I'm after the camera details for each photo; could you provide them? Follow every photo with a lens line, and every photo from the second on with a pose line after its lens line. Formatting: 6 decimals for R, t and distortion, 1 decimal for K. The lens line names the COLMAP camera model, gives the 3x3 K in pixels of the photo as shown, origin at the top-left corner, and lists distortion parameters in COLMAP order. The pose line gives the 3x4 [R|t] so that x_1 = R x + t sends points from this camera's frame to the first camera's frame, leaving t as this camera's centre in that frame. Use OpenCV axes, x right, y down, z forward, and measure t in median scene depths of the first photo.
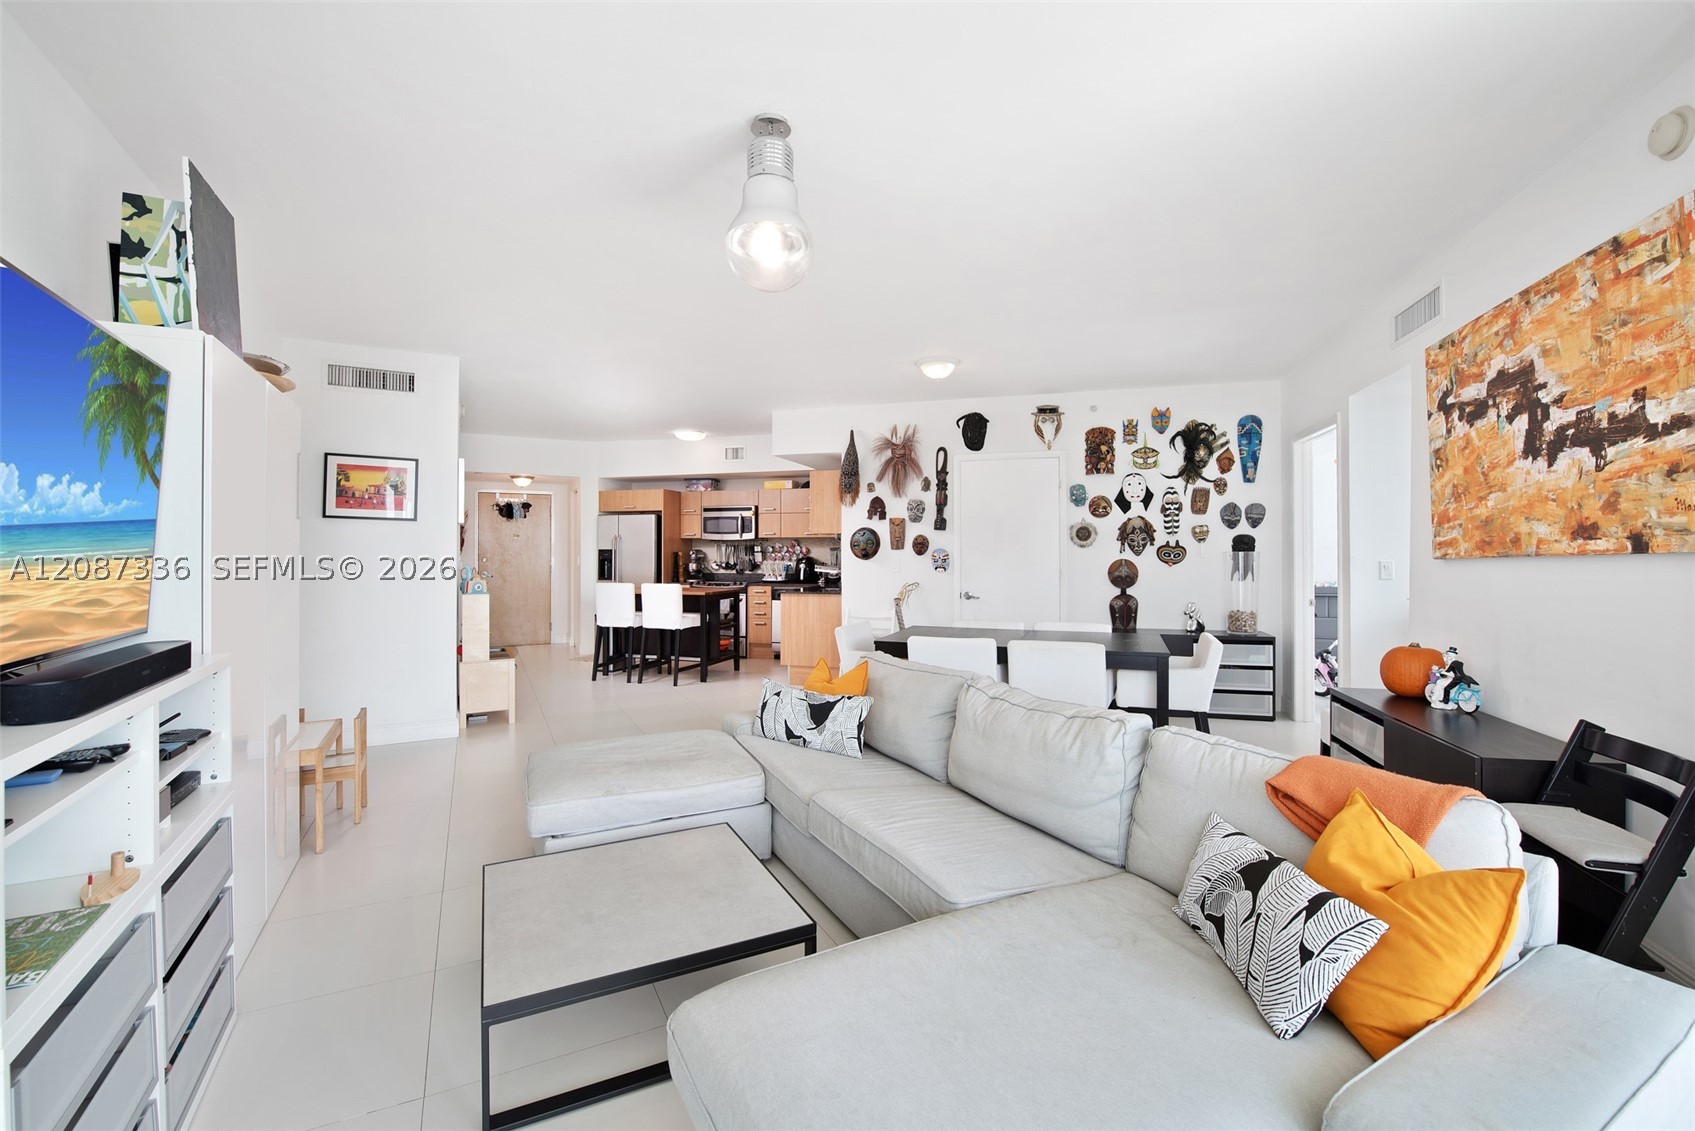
lens RADIAL K [[709.5, 0, 852.5], [0, 709.5, 543.6], [0, 0, 1]] dist [-0.000937, -0.000205]
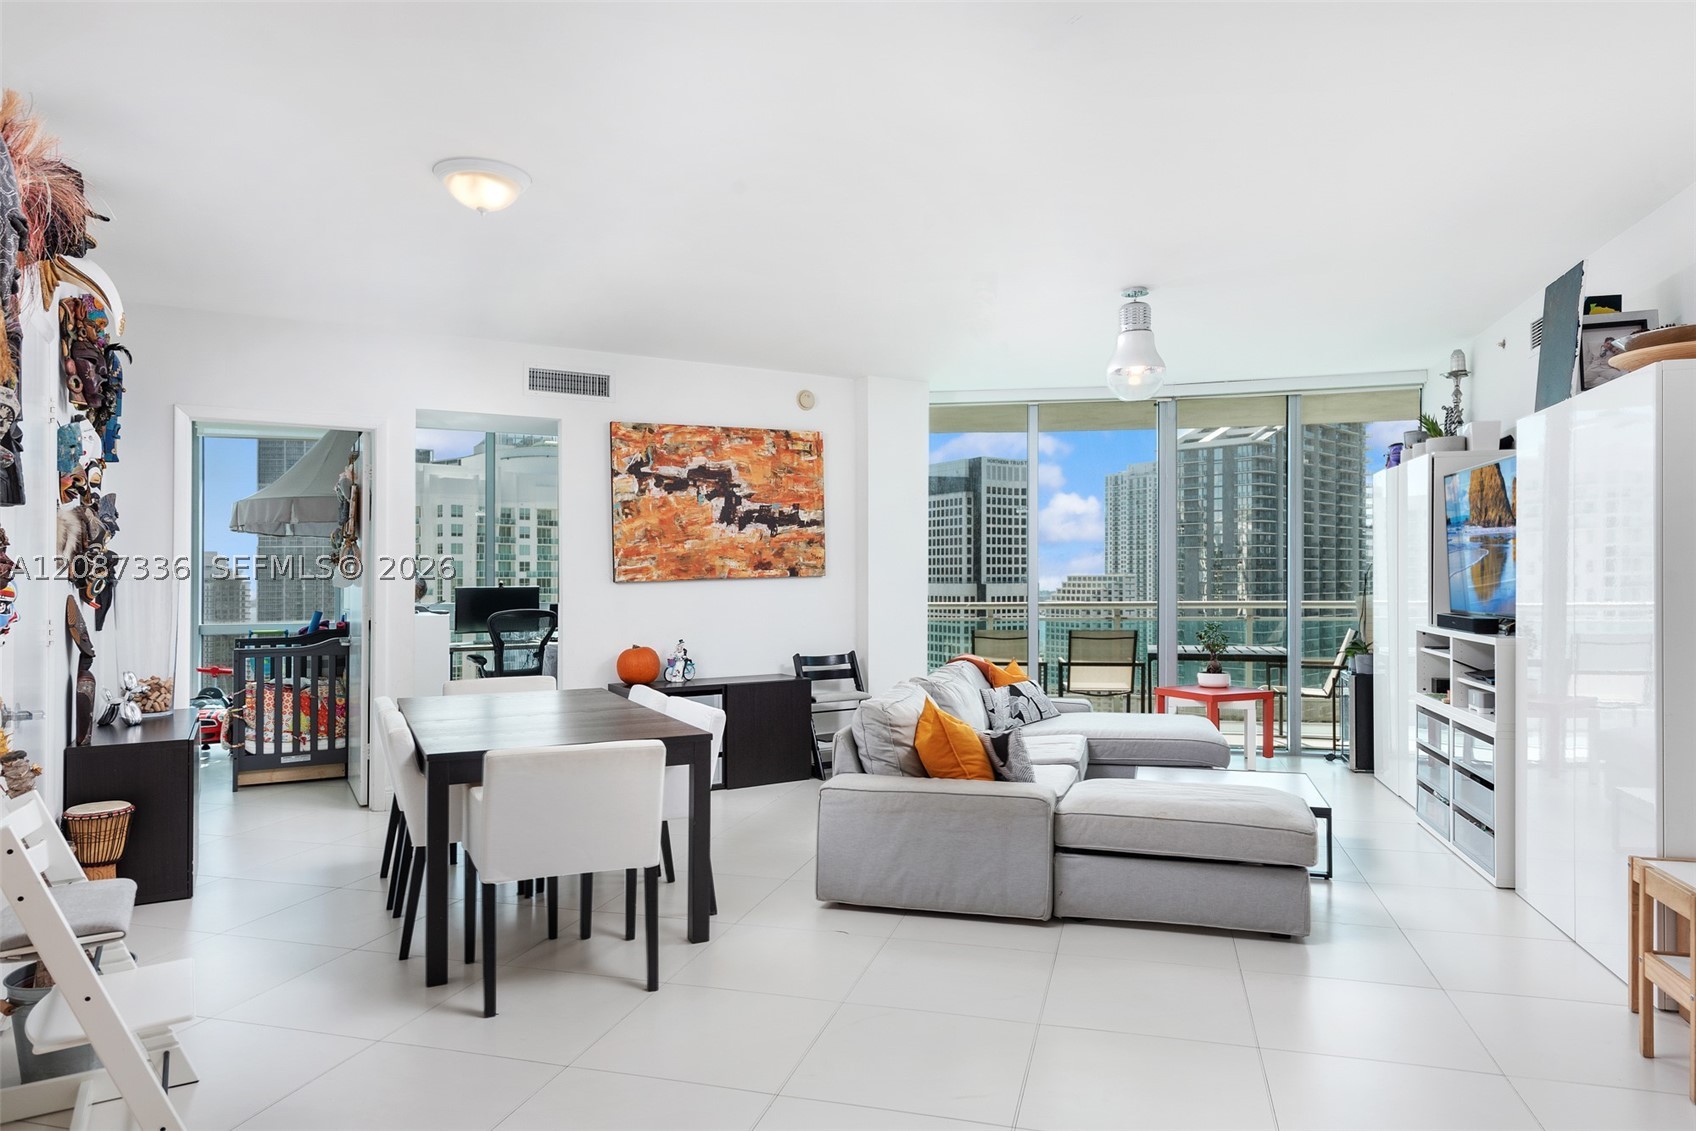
lens RADIAL K [[1051.0, 0, 848.0], [0, 1051.0, 565.5], [0, 0, 1]] dist [0.002663, -0.000553]
pose [[-0.722285, 0.013729, 0.691459, -0.460935], [-0.000223, 0.999798, -0.020084, 0.016009], [-0.691595, -0.014660, -0.722137, 1.145968]]
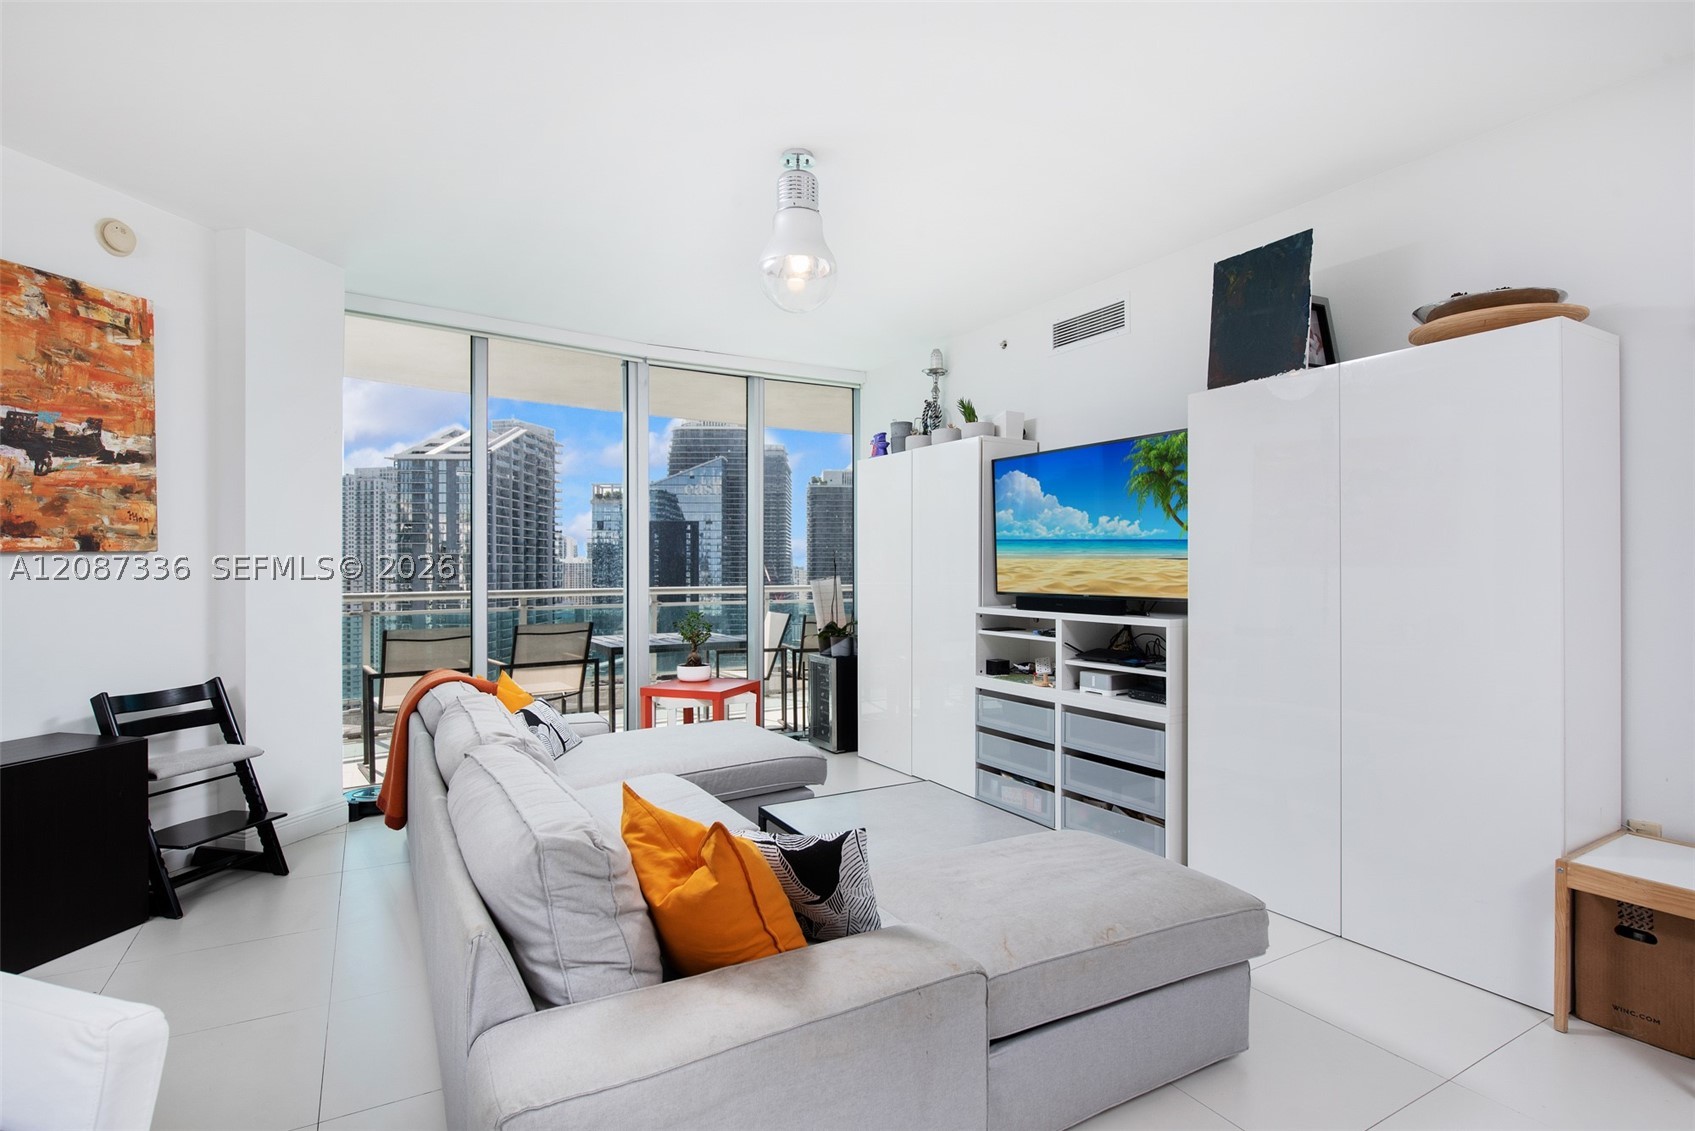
lens RADIAL K [[834.5, 0, 839.0], [0, 834.5, 570.0], [0, 0, 1]] dist [-0.001460, -0.005818]
pose [[-0.999585, 0.003522, -0.028592, -0.052289], [0.003728, 0.999968, -0.007132, 0.021424], [0.028566, -0.007236, -0.999566, 0.862161]]
